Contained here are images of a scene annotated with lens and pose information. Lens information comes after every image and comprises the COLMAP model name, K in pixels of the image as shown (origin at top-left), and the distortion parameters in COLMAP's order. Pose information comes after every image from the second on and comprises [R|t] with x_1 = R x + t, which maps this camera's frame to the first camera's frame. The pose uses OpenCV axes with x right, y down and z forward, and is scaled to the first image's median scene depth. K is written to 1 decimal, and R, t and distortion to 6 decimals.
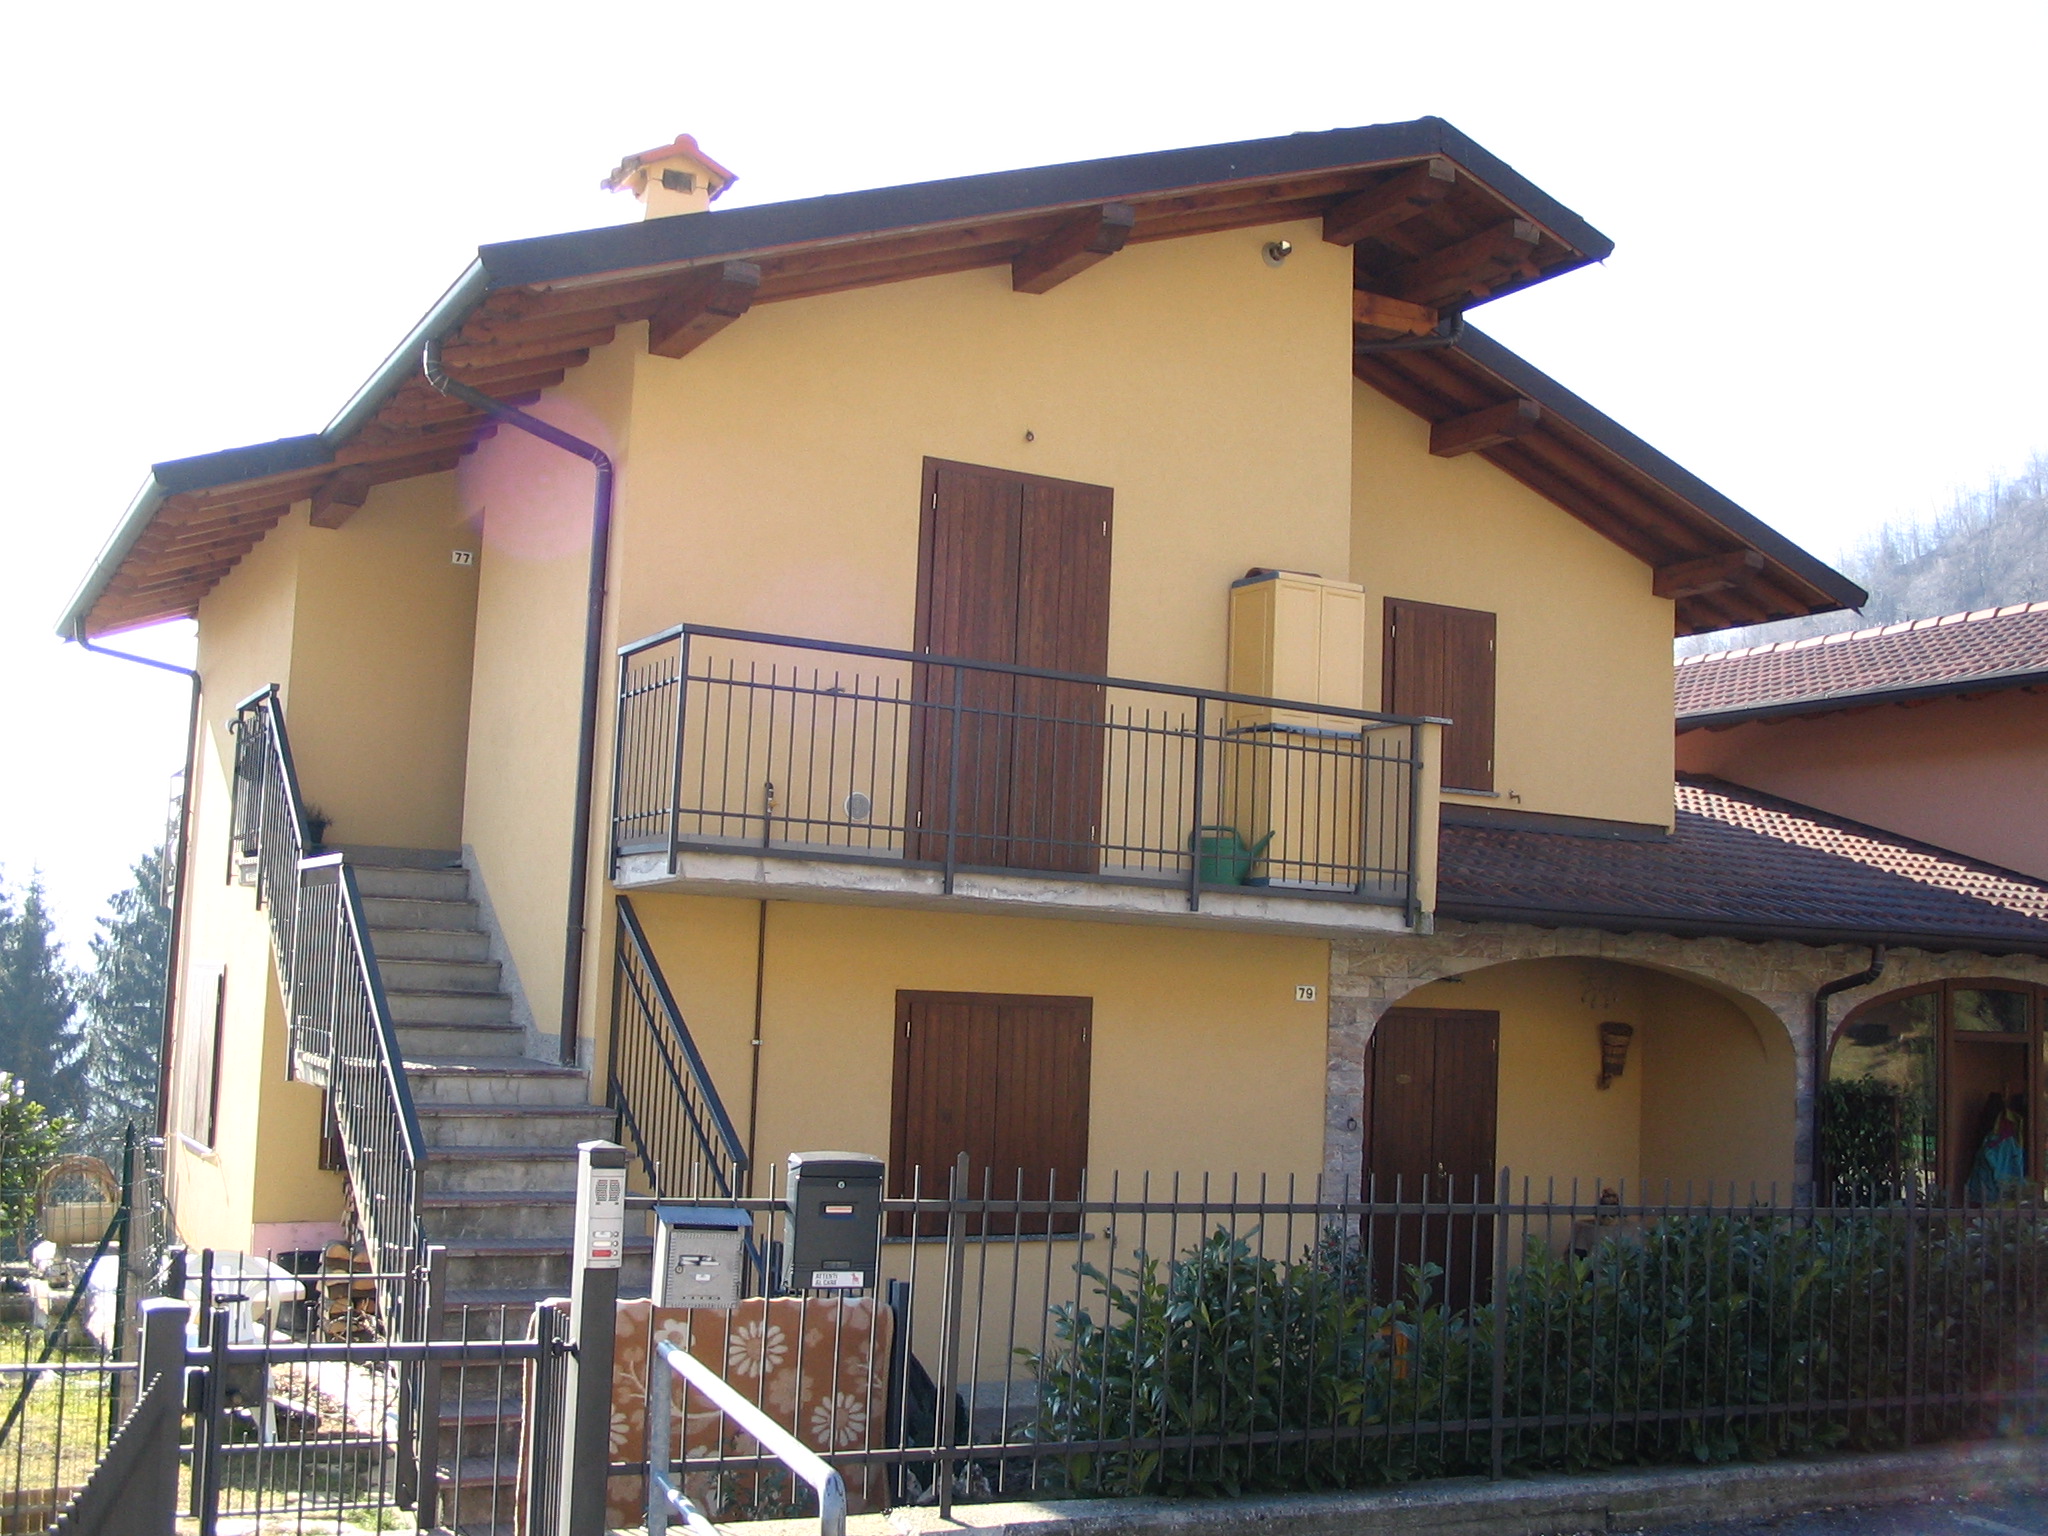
lens RADIAL K [[2127.3, 0, 1022.2], [0, 2127.3, 765.9], [0, 0, 1]] dist [-0.004252, 0.000000]
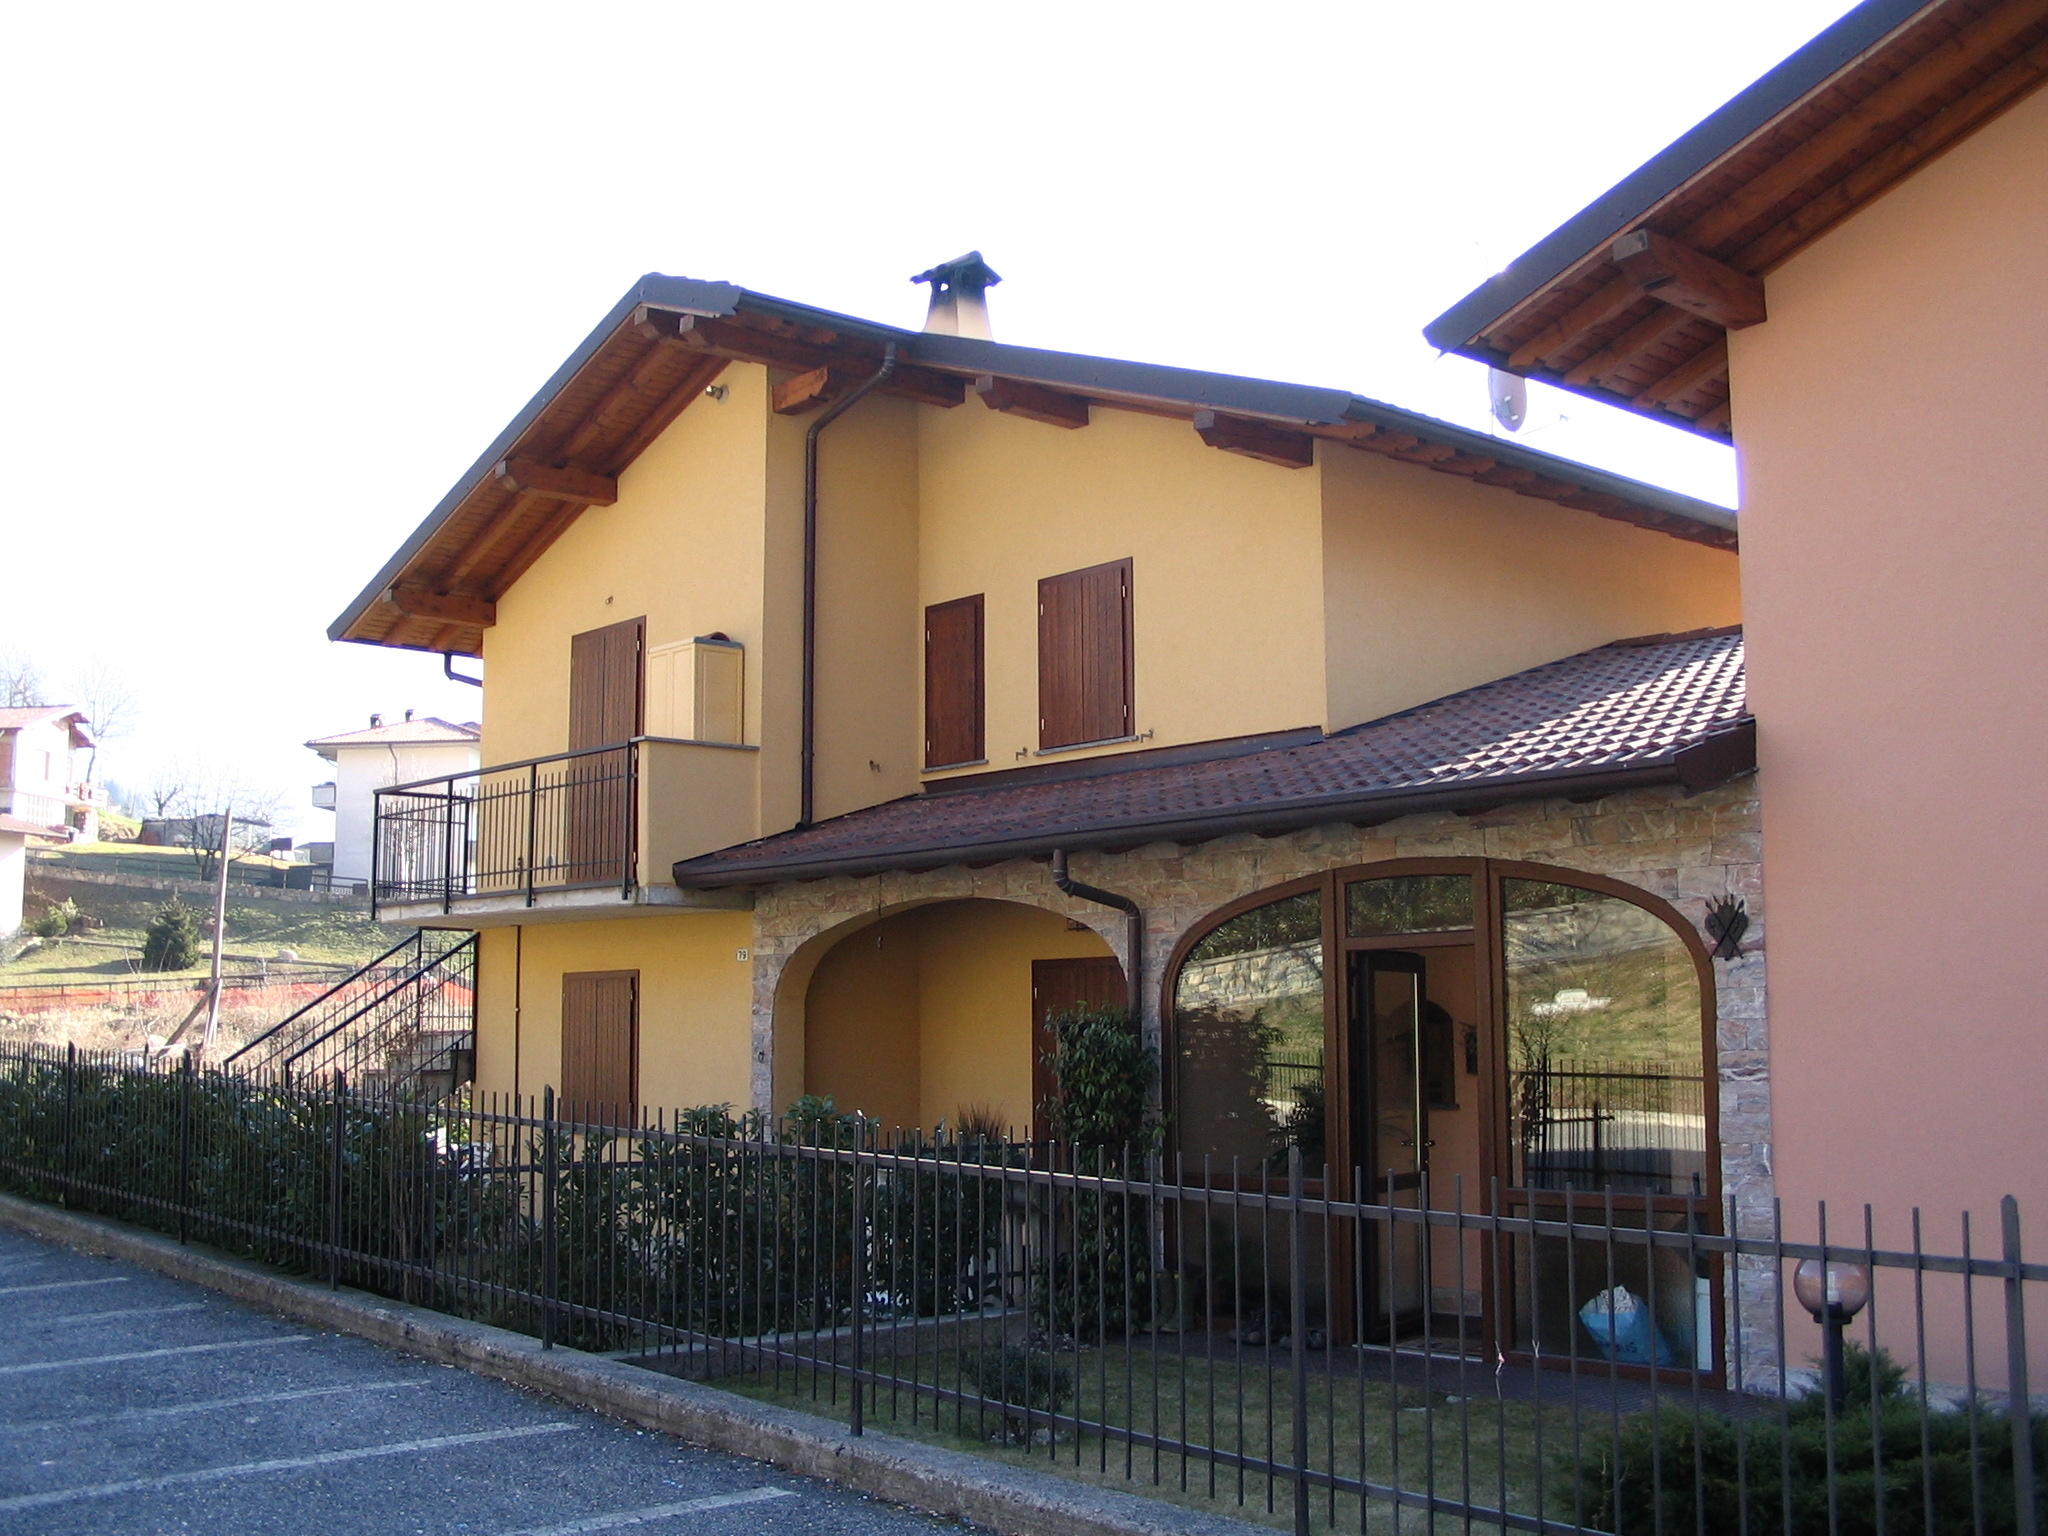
lens RADIAL K [[2127.3, 0, 1023.3], [0, 2127.3, 775.8], [0, 0, 1]] dist [-0.004252, 0.000000]
pose [[0.204387, -0.154641, -0.966598, 1.409752], [0.117864, 0.984147, -0.132527, 0.189128], [0.971769, -0.086840, 0.219373, 0.889610]]
